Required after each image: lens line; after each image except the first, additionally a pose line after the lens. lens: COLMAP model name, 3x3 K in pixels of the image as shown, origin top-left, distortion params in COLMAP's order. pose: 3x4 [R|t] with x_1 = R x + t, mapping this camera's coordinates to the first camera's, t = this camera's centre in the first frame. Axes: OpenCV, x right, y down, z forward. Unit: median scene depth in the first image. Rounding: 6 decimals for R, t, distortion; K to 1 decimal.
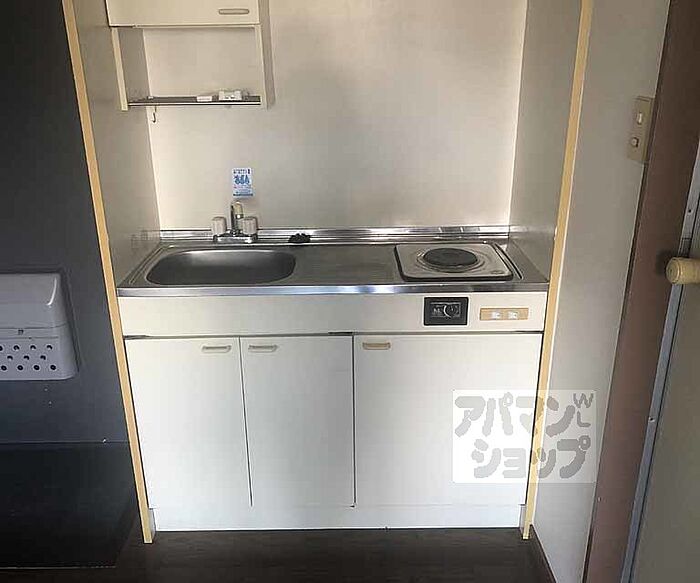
lens RADIAL K [[634.6, 0, 350.1], [0, 634.6, 277.4], [0, 0, 1]] dist [0.002316, 0.000000]
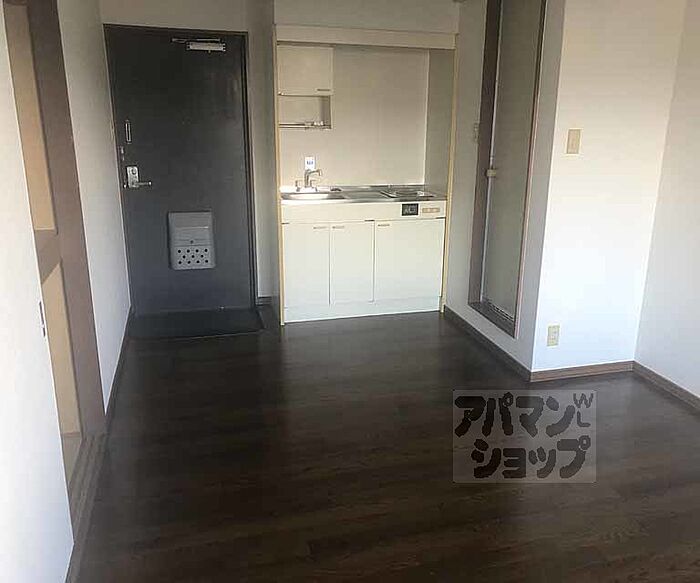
lens RADIAL K [[634.6, 0, 391.4], [0, 634.6, 285.5], [0, 0, 1]] dist [0.002316, 0.000000]
pose [[0.951747, -0.053489, 0.302186, -0.615187], [0.074879, 0.995407, -0.059642, 0.440725], [-0.297608, 0.079392, 0.951381, -1.194305]]
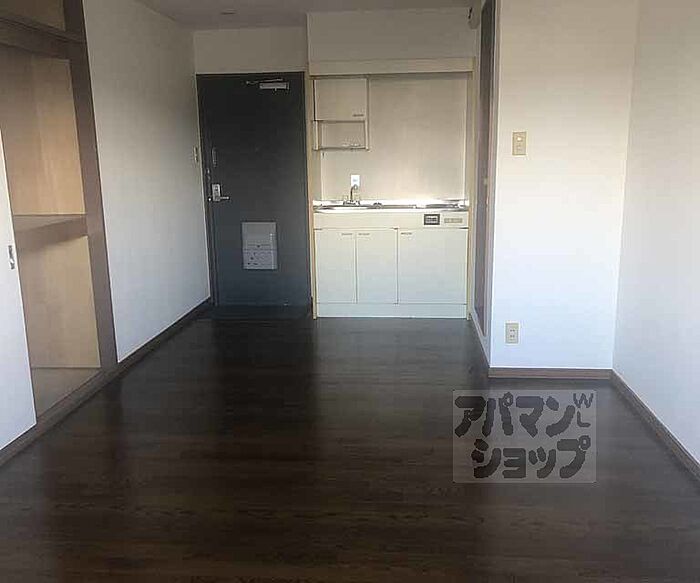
lens RADIAL K [[634.6, 0, 367.9], [0, 634.6, 289.8], [0, 0, 1]] dist [0.002316, 0.000000]
pose [[0.997135, 0.011151, -0.074811, 0.075880], [-0.021260, 0.990518, -0.135730, 0.643968], [0.072588, 0.136931, 0.987917, -1.478664]]
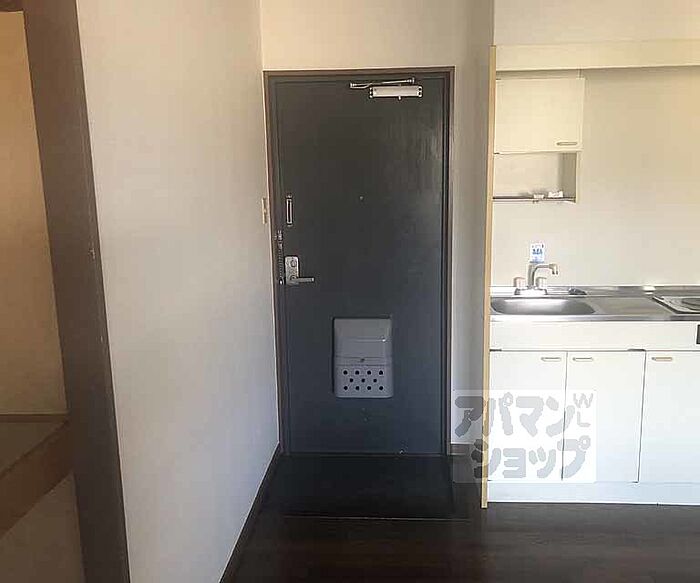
lens RADIAL K [[634.6, 0, 360.8], [0, 634.6, 276.9], [0, 0, 1]] dist [0.002316, 0.000000]
pose [[0.997958, 0.004949, -0.063677, -0.503317], [-0.015605, 0.985672, -0.167948, 0.160362], [0.061933, 0.168598, 0.983737, -0.465989]]
